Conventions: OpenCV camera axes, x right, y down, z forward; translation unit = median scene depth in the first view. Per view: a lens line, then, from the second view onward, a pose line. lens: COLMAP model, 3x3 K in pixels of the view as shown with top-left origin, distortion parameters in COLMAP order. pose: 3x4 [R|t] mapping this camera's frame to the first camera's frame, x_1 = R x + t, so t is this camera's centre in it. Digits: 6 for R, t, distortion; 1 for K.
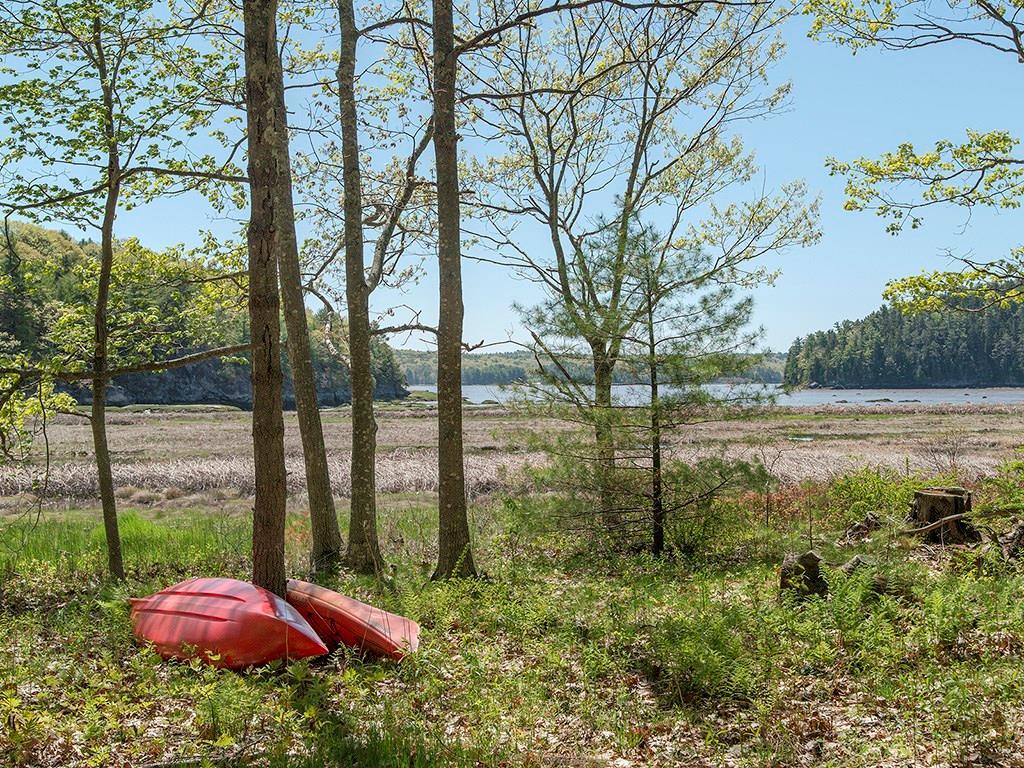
lens RADIAL K [[1263.7, 0, 512.9], [0, 1263.7, 387.6], [0, 0, 1]] dist [-0.004215, 0.000000]
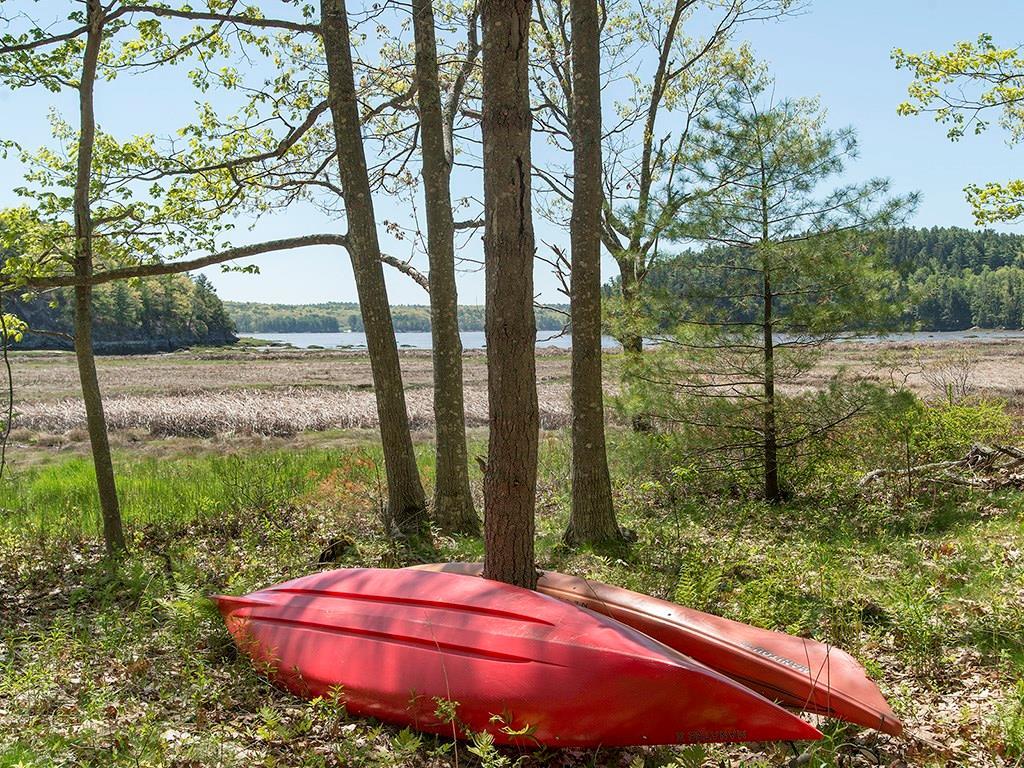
lens RADIAL K [[1128.5, 0, 510.4], [0, 1128.5, 379.1], [0, 0, 1]] dist [-0.000459, 0.000000]
pose [[0.988181, -0.009002, 0.153028, -0.143856], [0.002861, 0.999183, 0.040306, 0.017972], [-0.153266, -0.039392, 0.987400, 0.236408]]
